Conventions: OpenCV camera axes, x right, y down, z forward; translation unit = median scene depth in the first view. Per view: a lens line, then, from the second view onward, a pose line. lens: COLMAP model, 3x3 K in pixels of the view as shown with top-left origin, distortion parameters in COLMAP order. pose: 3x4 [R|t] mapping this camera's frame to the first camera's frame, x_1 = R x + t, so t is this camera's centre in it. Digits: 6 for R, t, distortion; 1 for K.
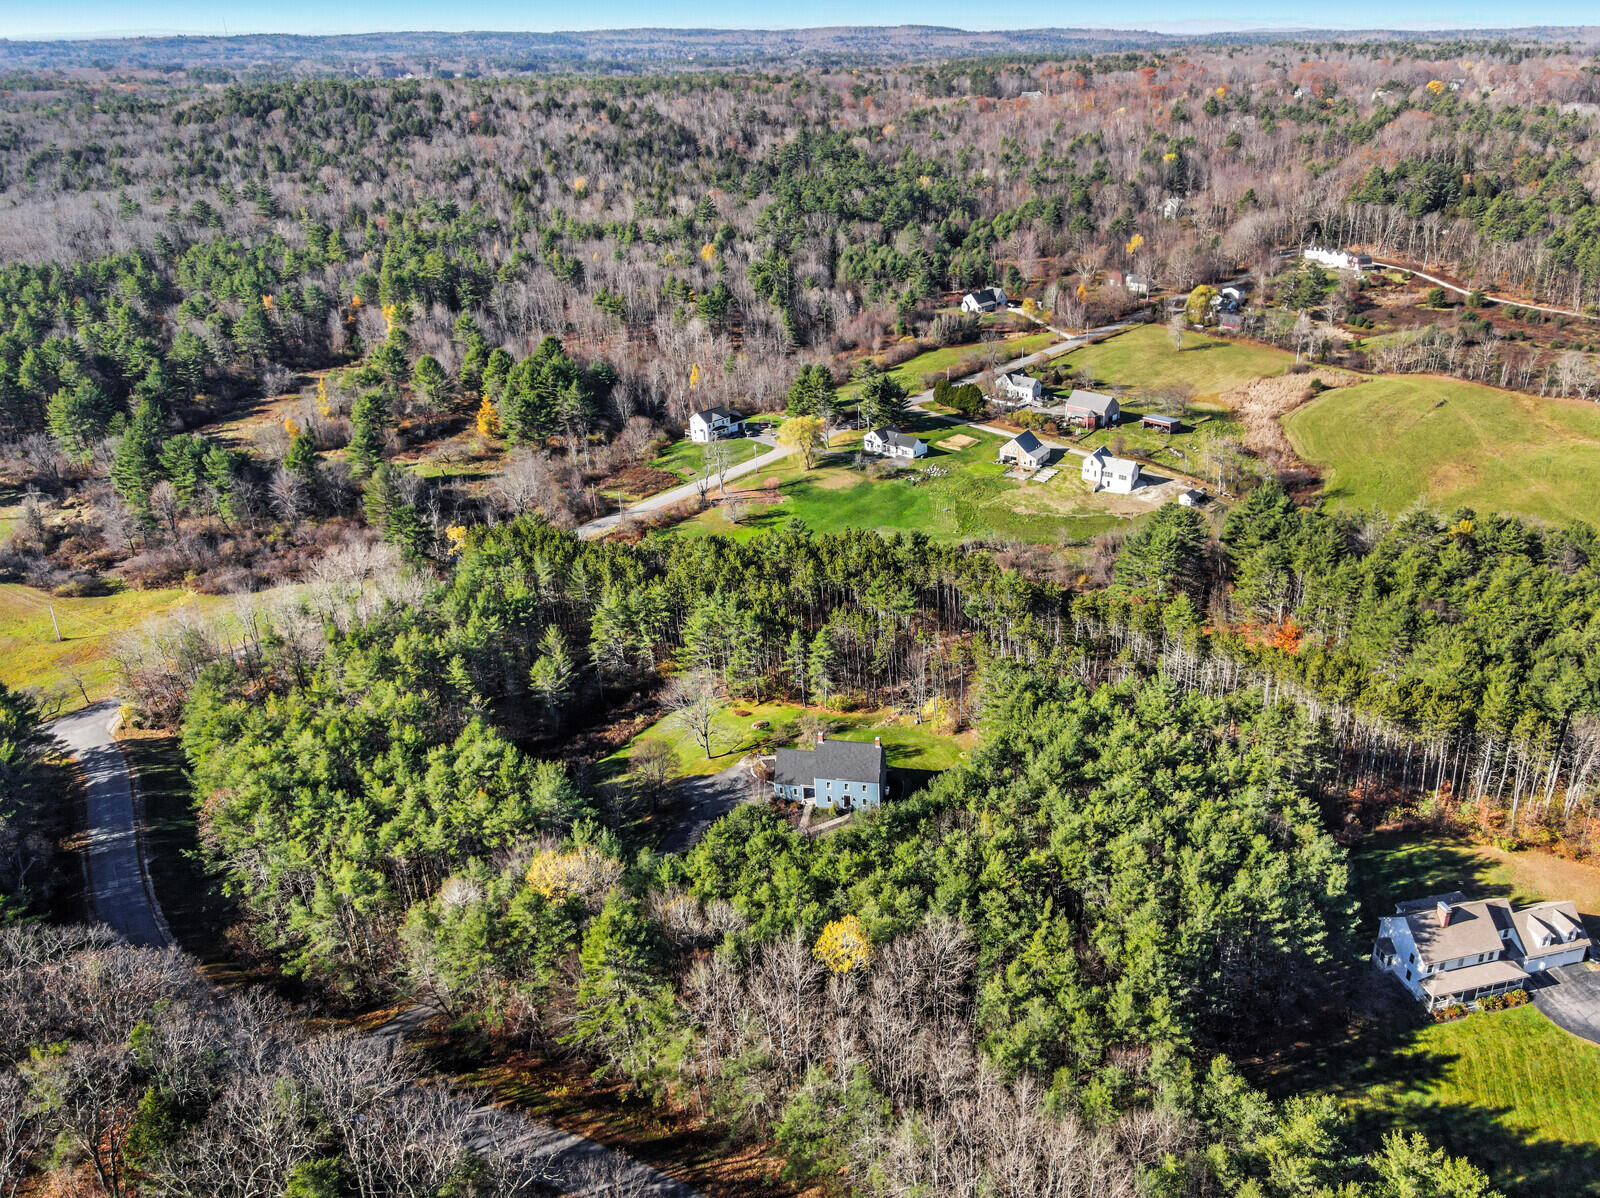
lens RADIAL K [[1138.5, 0, 802.2], [0, 1138.5, 597.5], [0, 0, 1]] dist [0.011117, -0.002447]
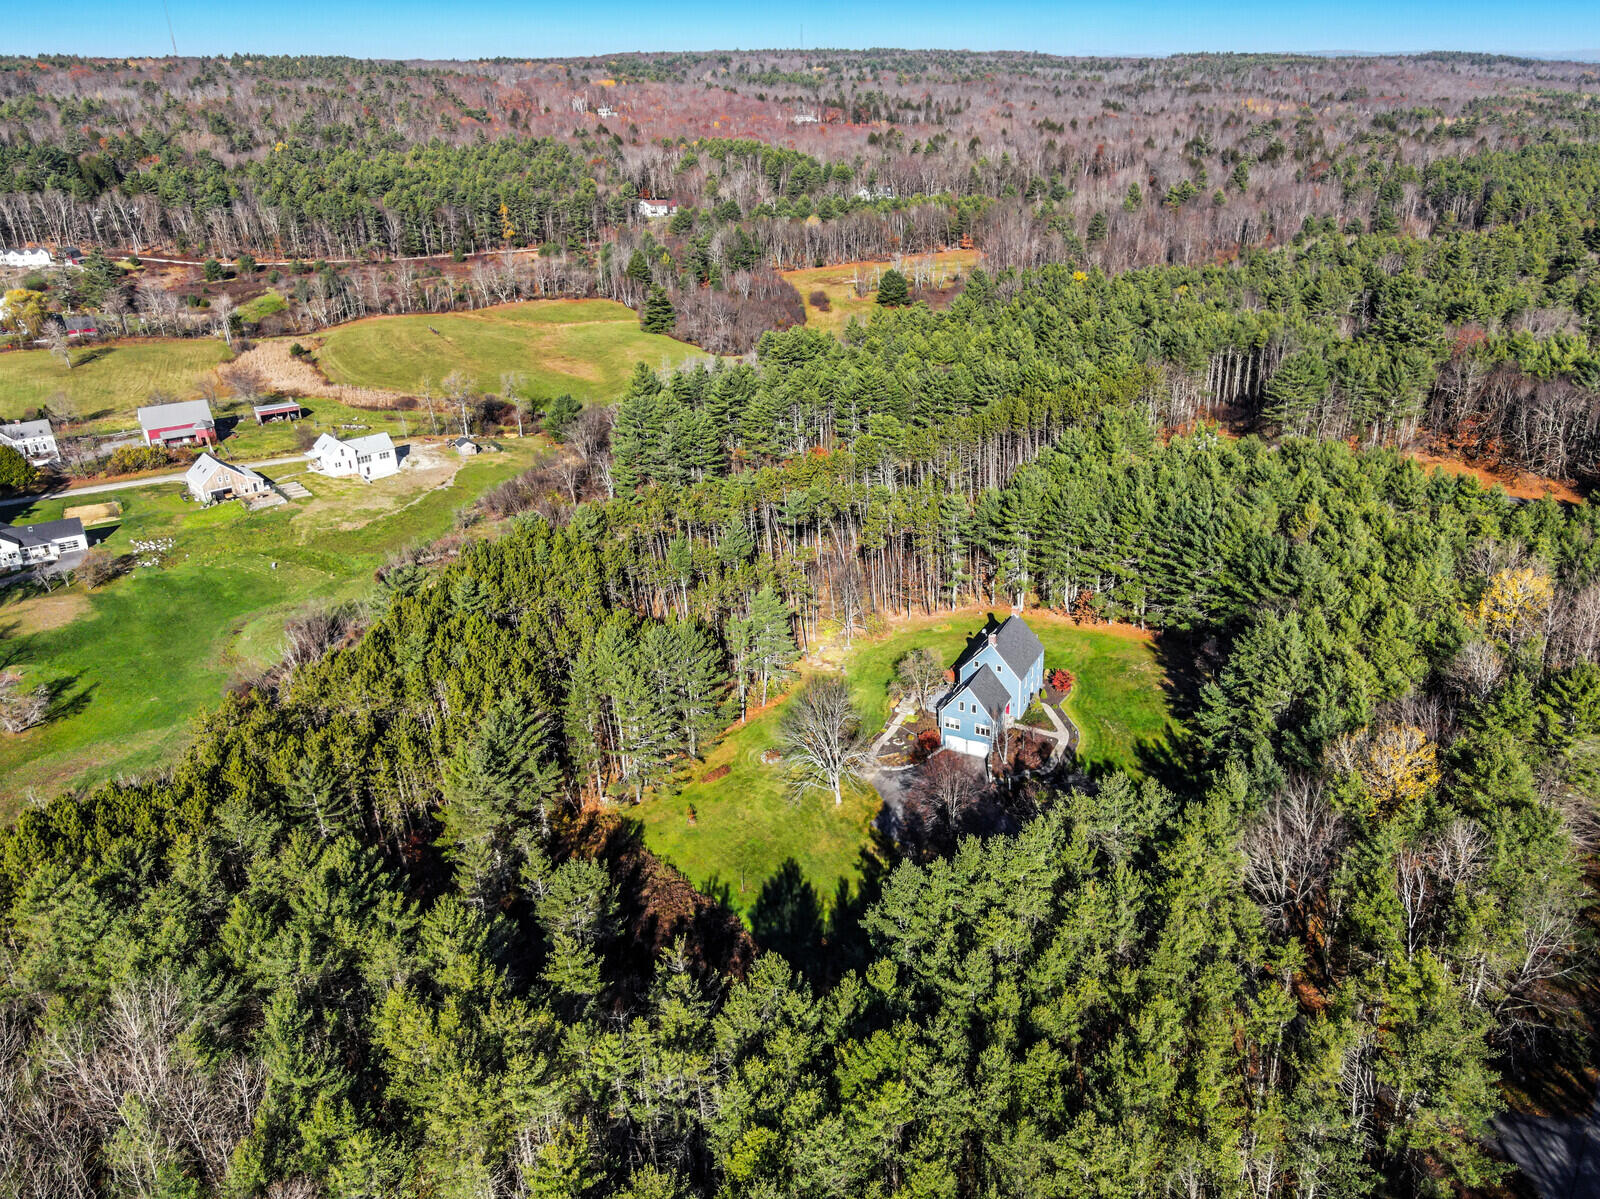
lens RADIAL K [[1138.5, 0, 798.9], [0, 1138.5, 599.1], [0, 0, 1]] dist [0.011117, -0.002447]
pose [[0.263847, -0.378932, 0.887015, -0.368117], [0.434404, 0.867743, 0.241483, -0.076393], [-0.861207, 0.321608, 0.393562, 0.413922]]
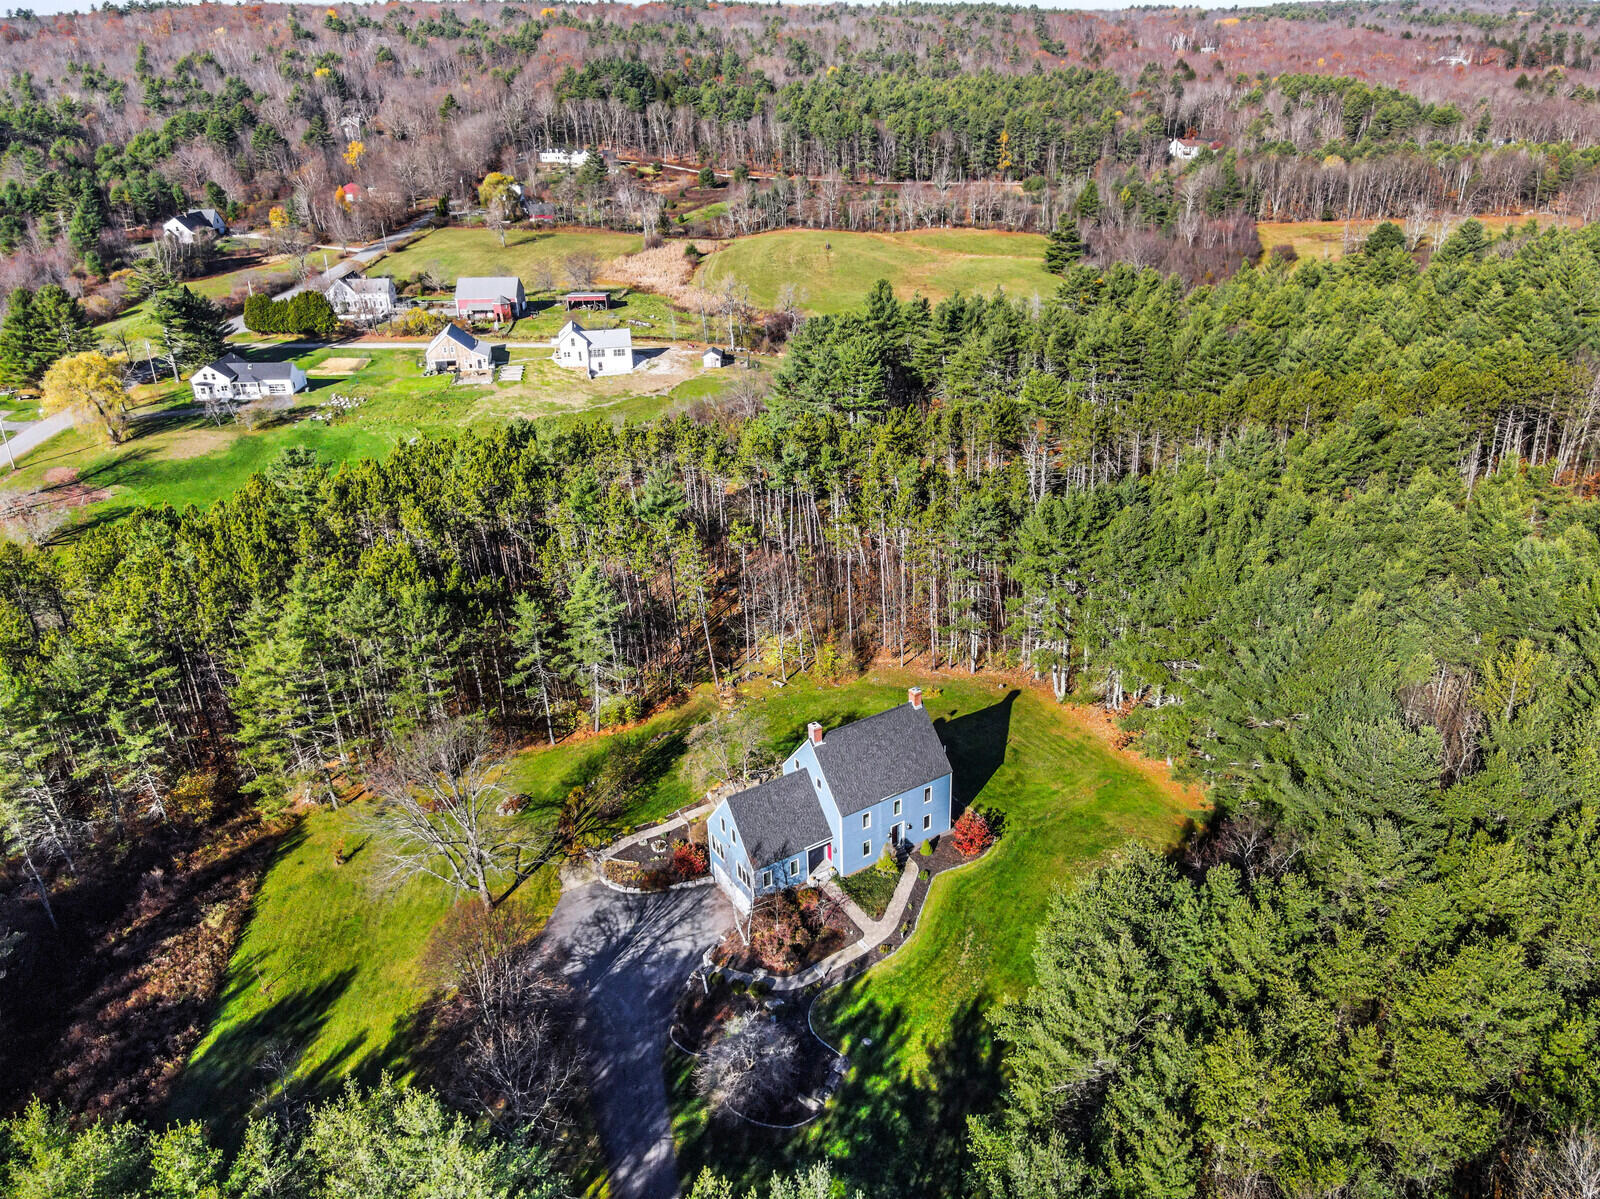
lens RADIAL K [[1138.5, 0, 800.3], [0, 1138.5, 604.3], [0, 0, 1]] dist [0.011117, -0.002447]
pose [[0.709490, -0.287887, 0.643230, -0.148074], [0.297217, 0.949841, 0.097281, 0.012910], [-0.638973, 0.122159, 0.759468, 0.342269]]
